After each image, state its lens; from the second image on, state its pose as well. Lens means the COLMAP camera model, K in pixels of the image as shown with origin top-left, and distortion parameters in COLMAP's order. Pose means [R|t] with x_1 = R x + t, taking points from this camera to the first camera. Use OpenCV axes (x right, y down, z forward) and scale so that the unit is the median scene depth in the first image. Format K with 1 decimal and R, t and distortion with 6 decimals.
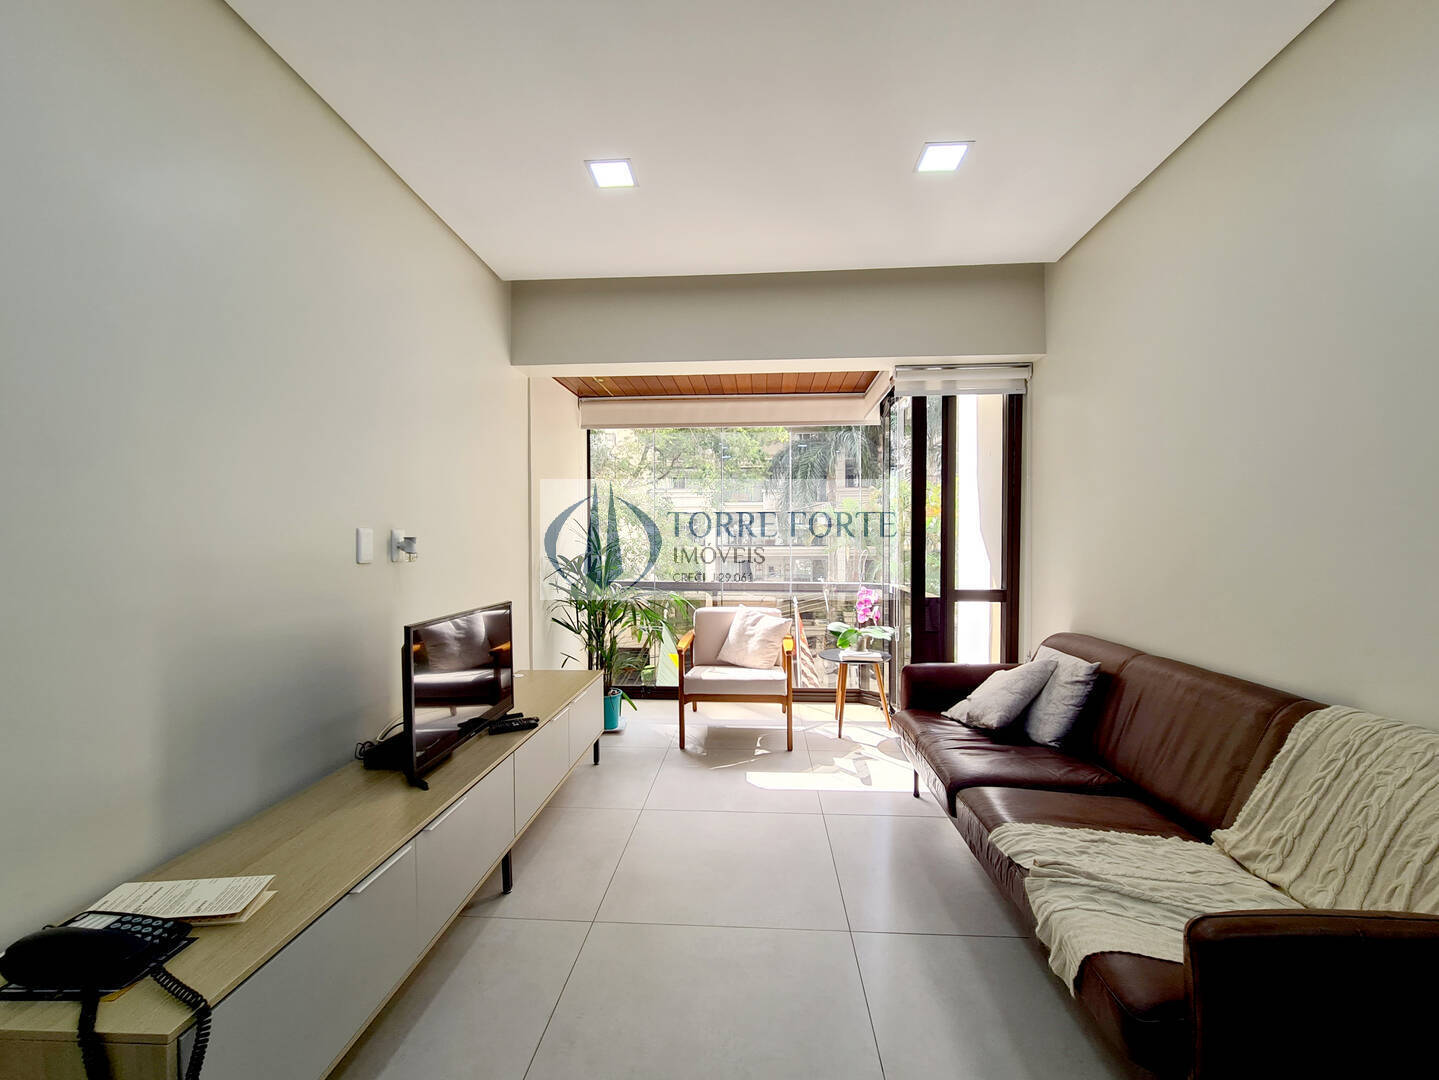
lens RADIAL K [[609.4, 0, 717.3], [0, 609.4, 547.8], [0, 0, 1]] dist [0.003216, -0.004018]
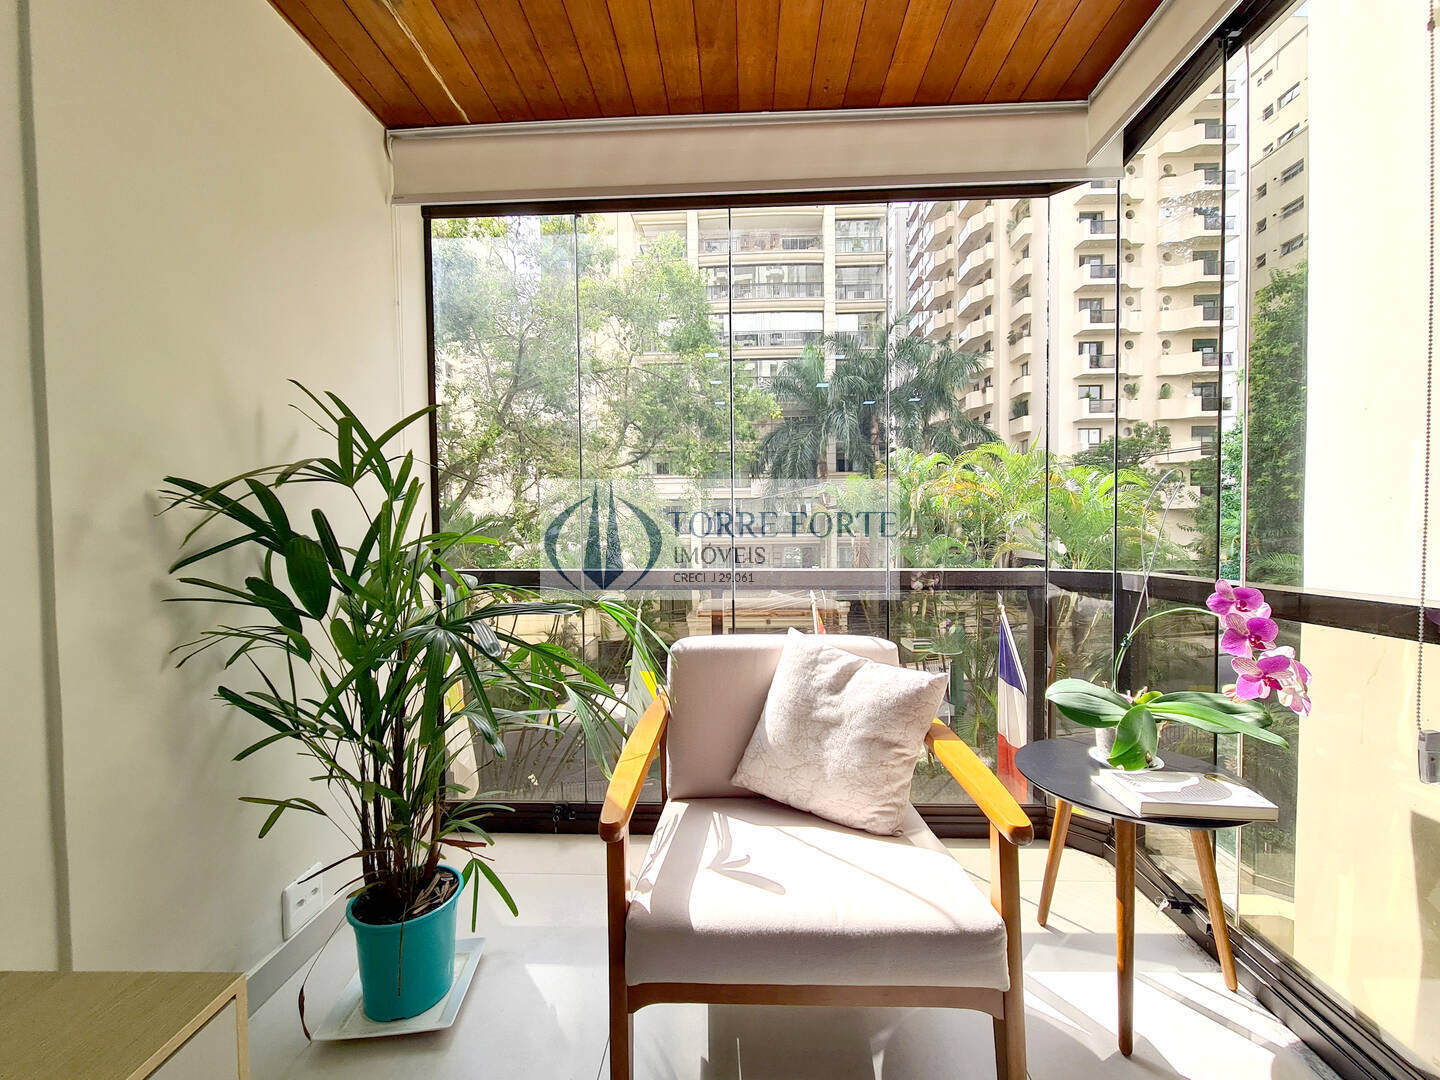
lens RADIAL K [[594.6, 0, 715.0], [0, 594.6, 548.1], [0, 0, 1]] dist [0.002308, -0.005483]
pose [[0.999694, -0.011467, 0.021937, -0.027454], [0.011133, 0.999821, 0.015301, 0.064067], [-0.022109, -0.015052, 0.999642, 1.093747]]
